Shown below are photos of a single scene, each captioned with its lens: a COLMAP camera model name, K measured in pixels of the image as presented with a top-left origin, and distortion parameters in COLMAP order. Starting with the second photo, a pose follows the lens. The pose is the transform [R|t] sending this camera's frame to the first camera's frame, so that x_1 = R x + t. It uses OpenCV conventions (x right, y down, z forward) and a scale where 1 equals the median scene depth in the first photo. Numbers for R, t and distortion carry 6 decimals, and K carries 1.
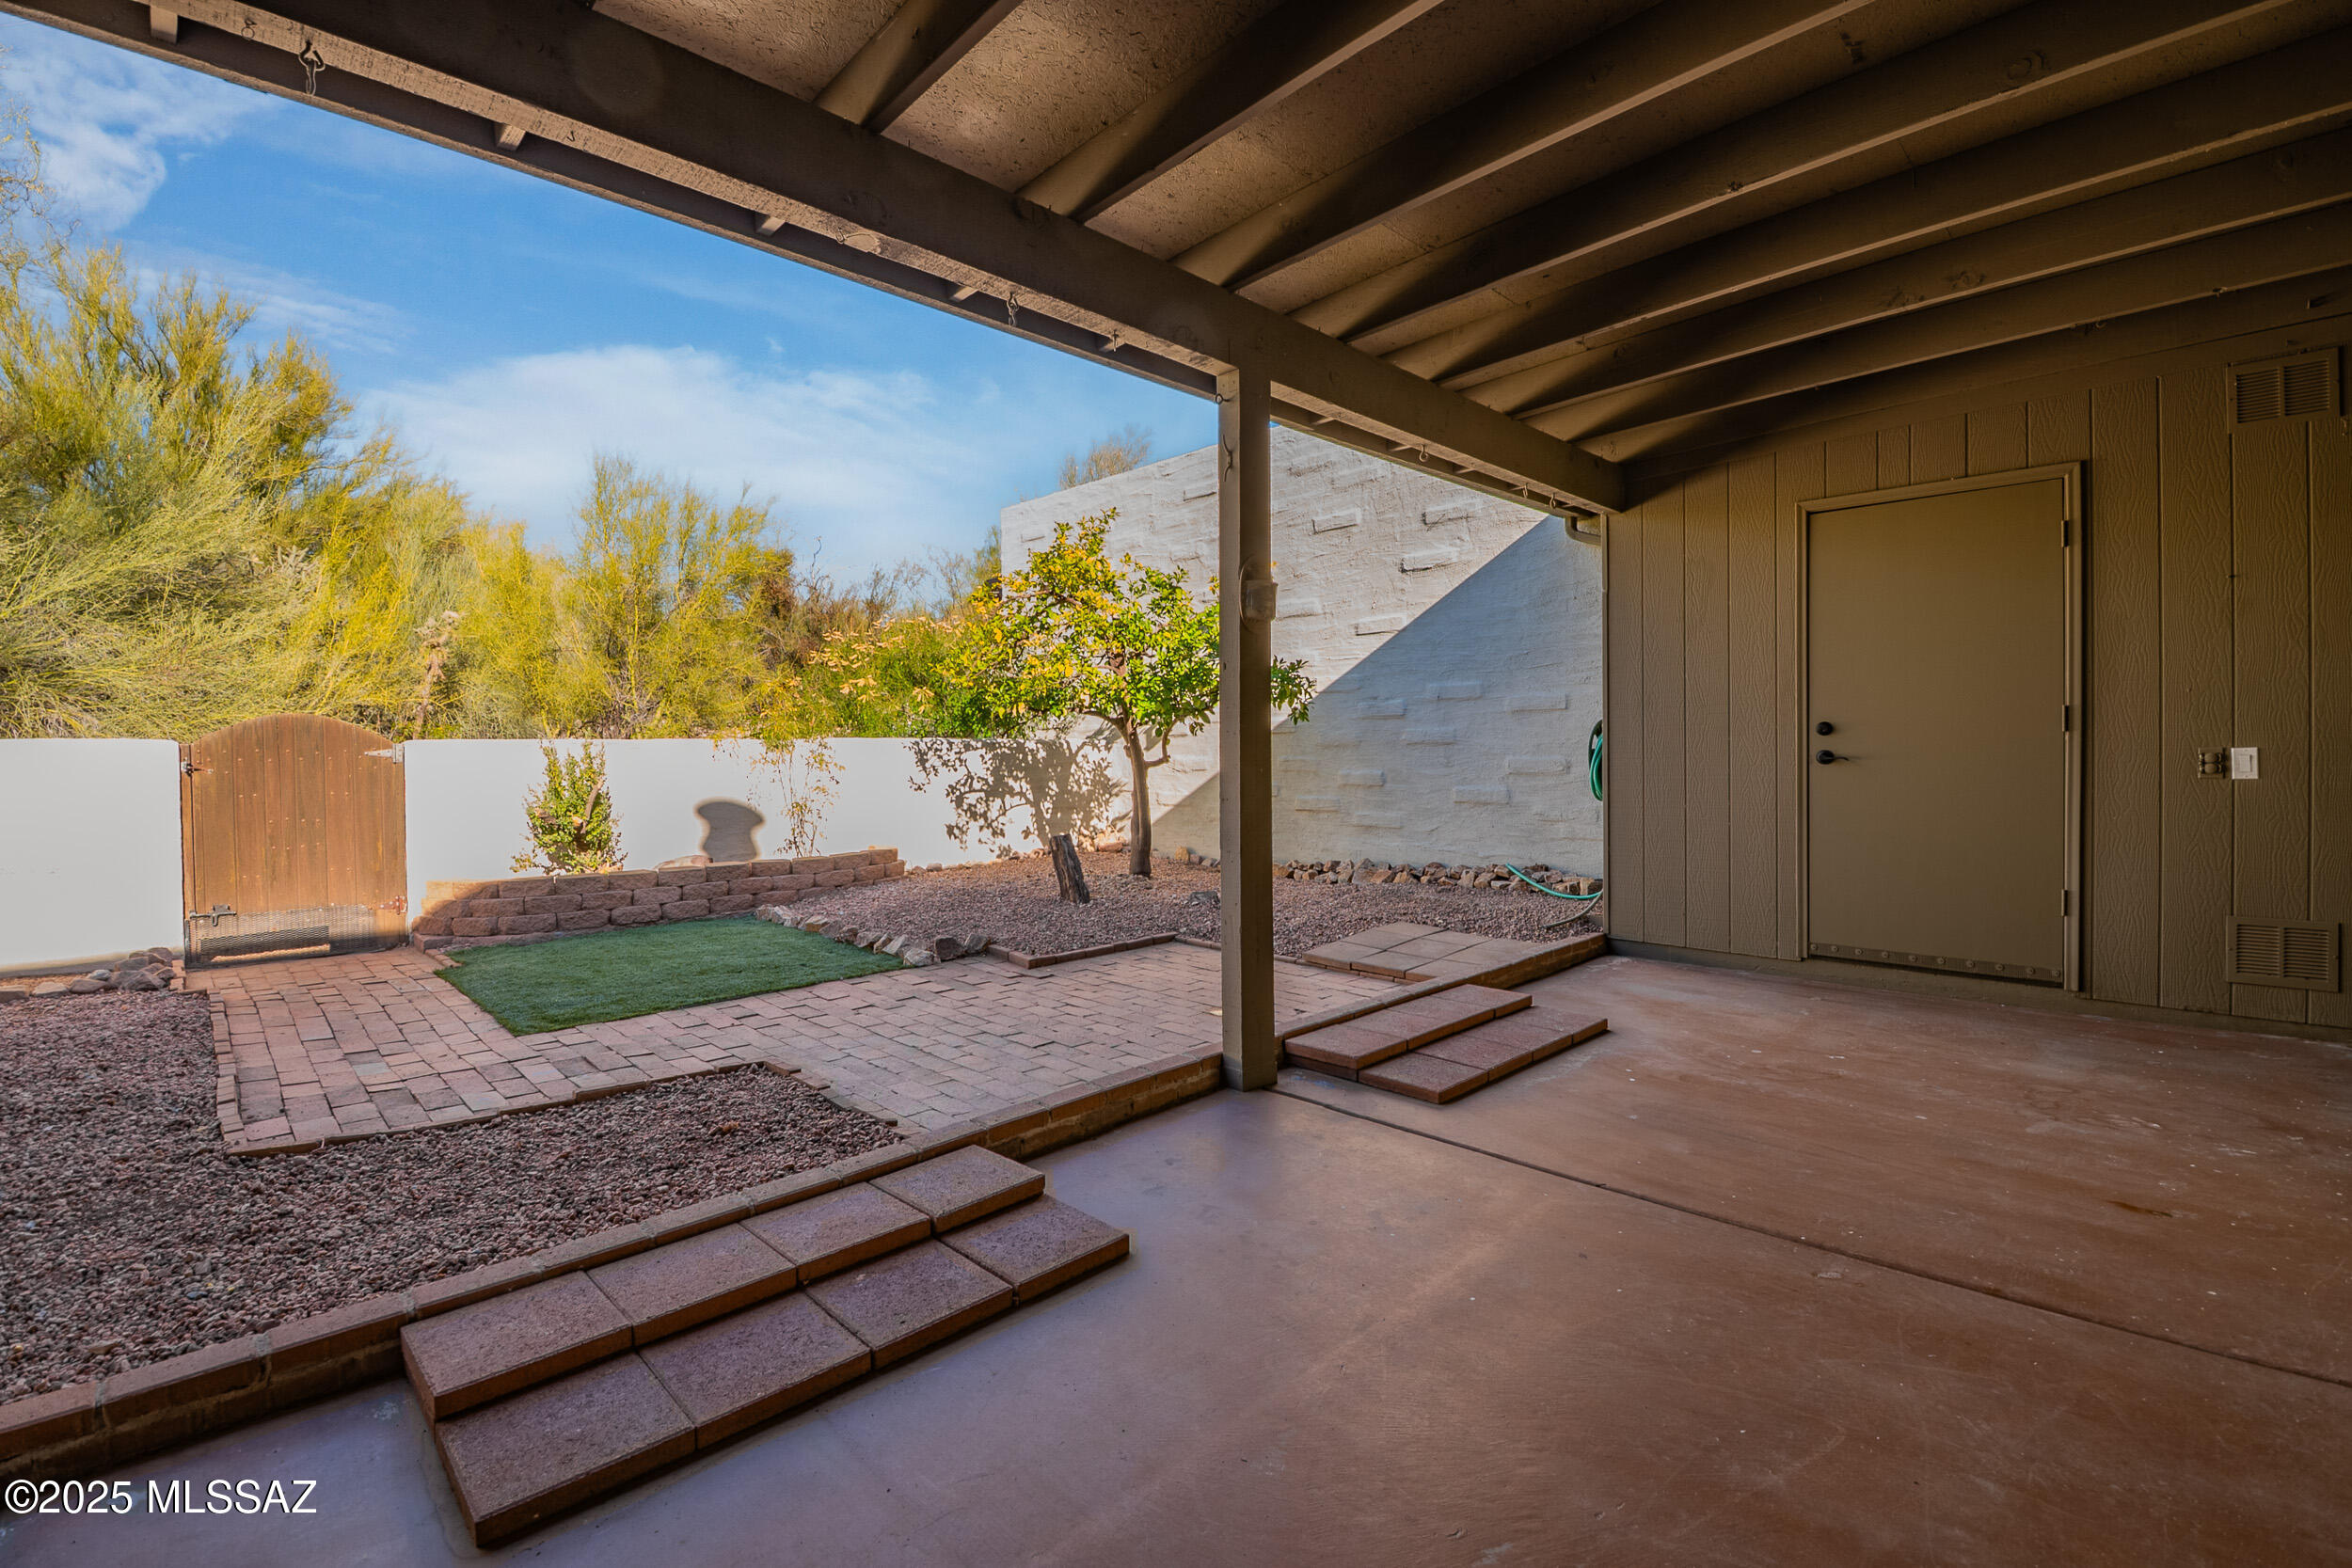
lens RADIAL K [[1005.5, 0, 1174.7], [0, 1005.5, 770.0], [0, 0, 1]] dist [-0.021370, 0.000603]
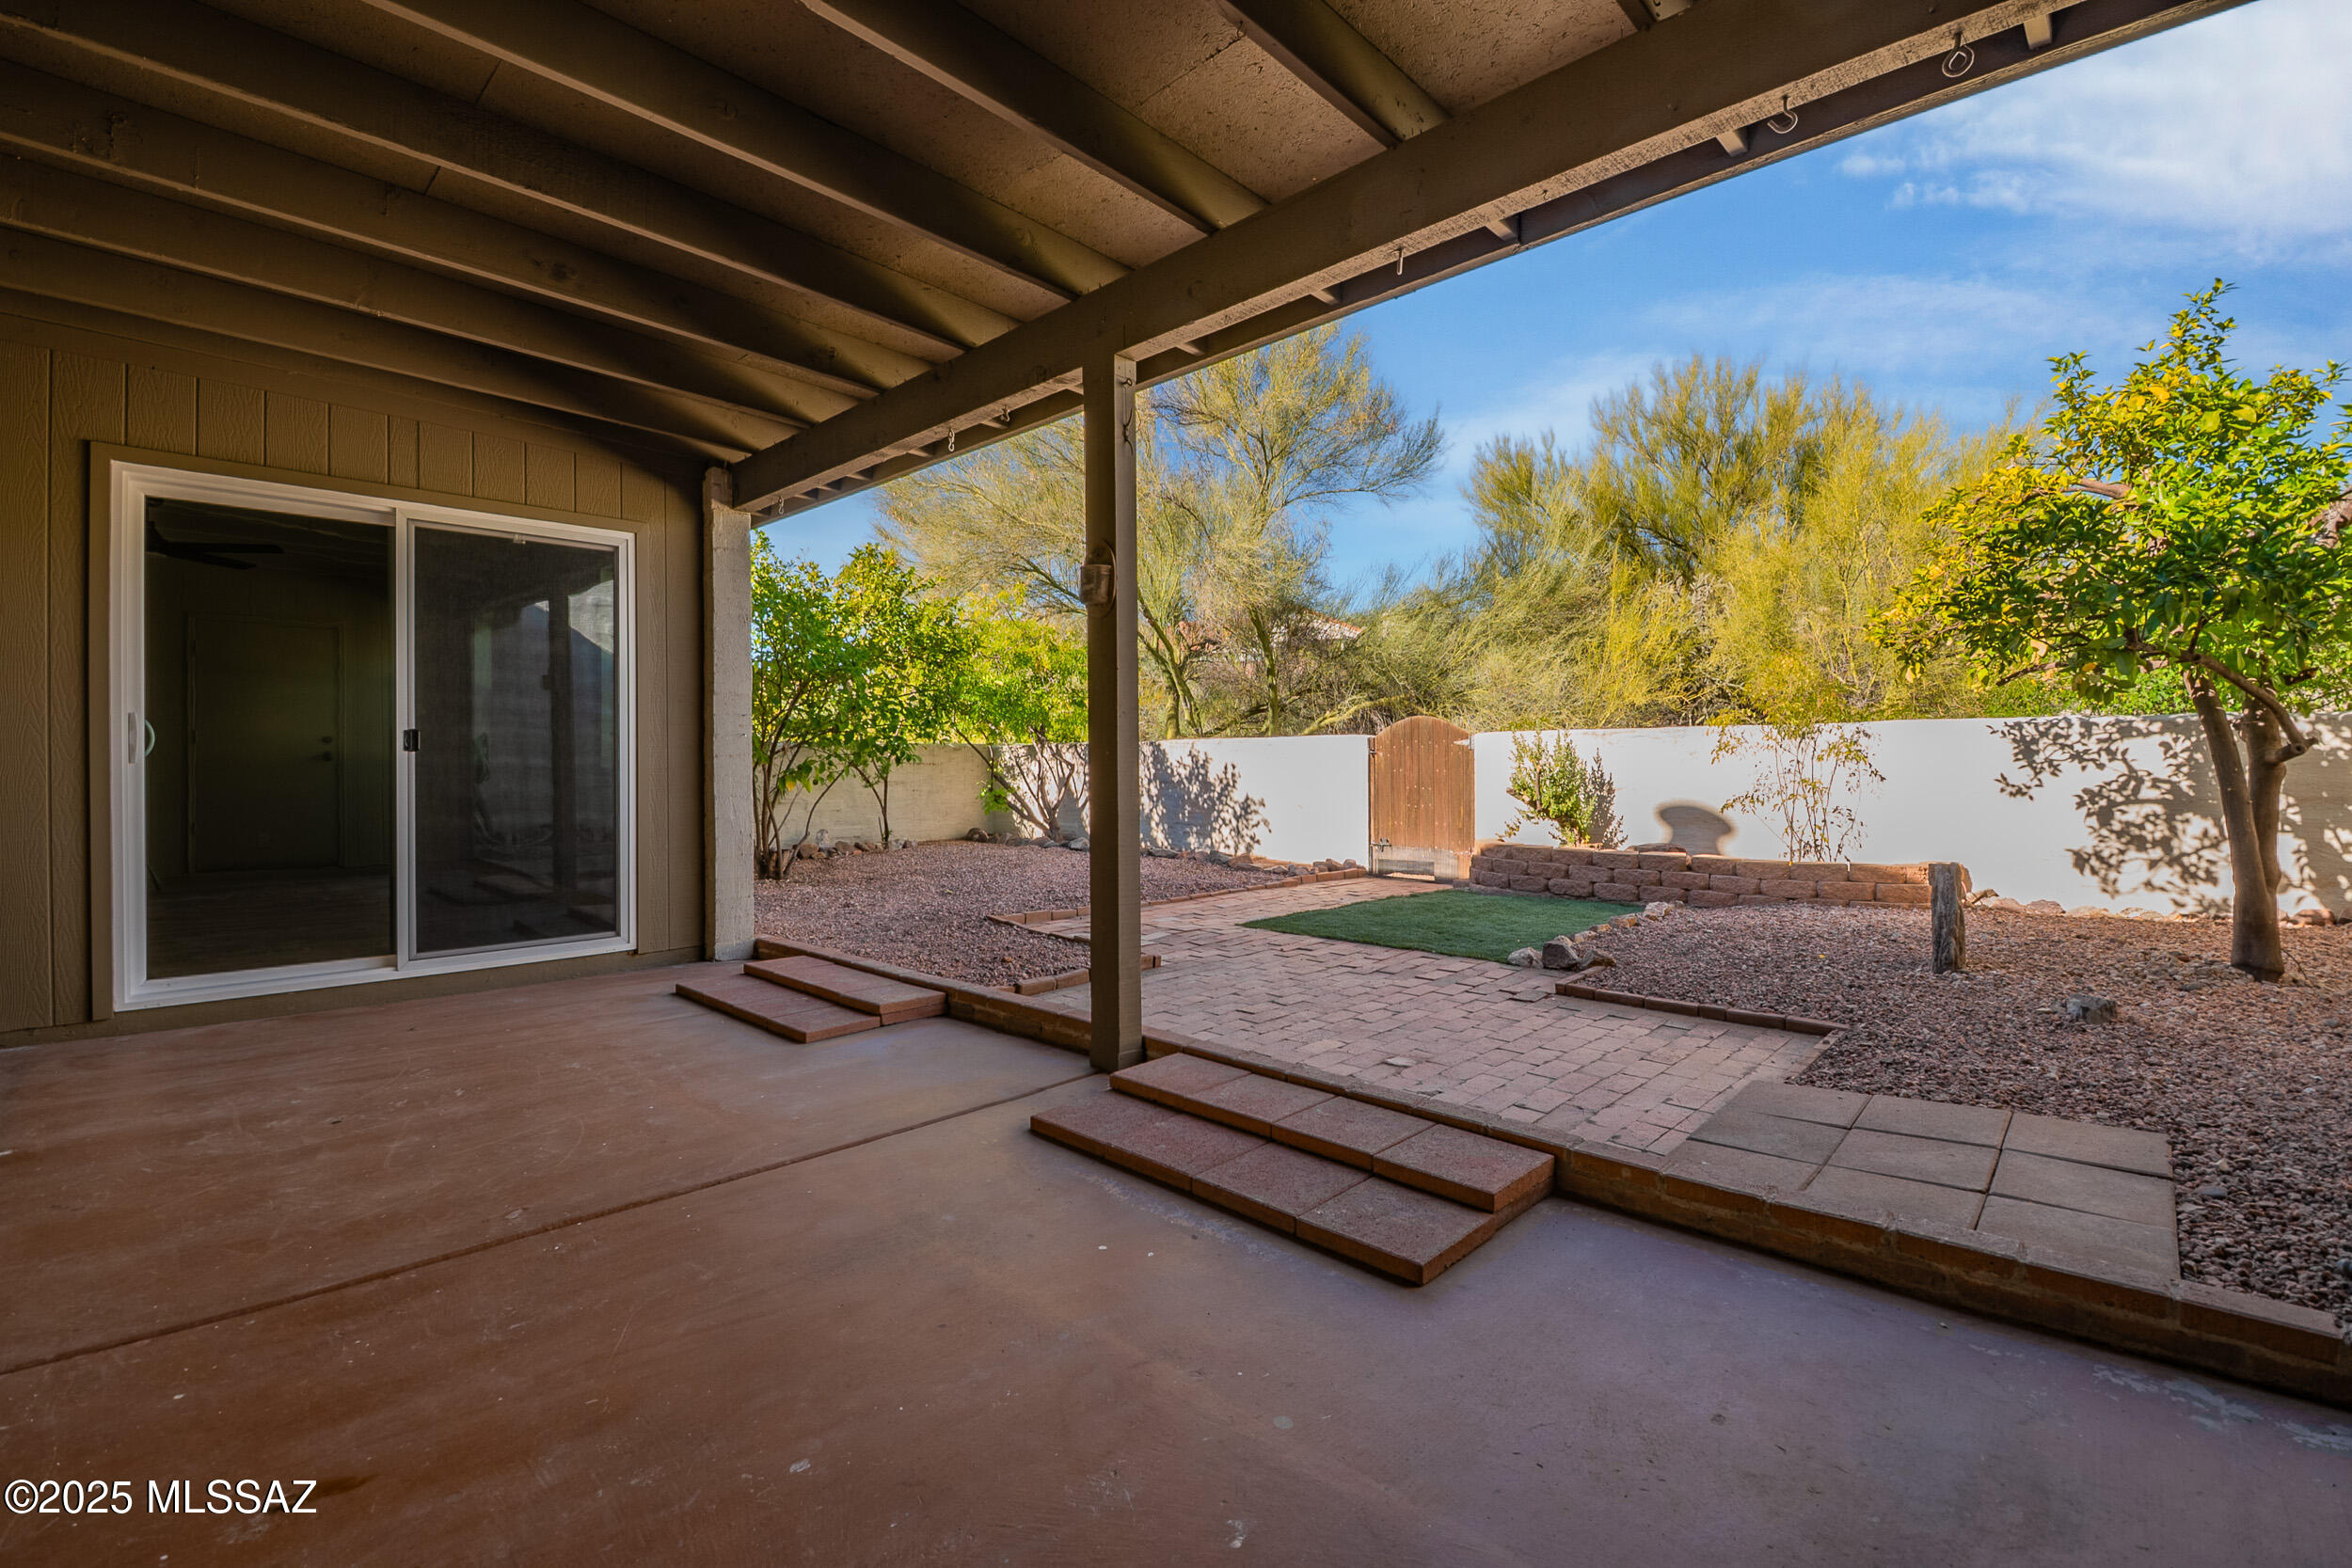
lens RADIAL K [[1033.8, 0, 1168.9], [0, 1033.8, 768.9], [0, 0, 1]] dist [0.017616, -0.008854]
pose [[0.046160, 0.029796, -0.998490, 0.427500], [-0.019638, 0.999389, 0.028914, -0.006441], [0.998741, 0.018274, 0.046716, 0.388188]]
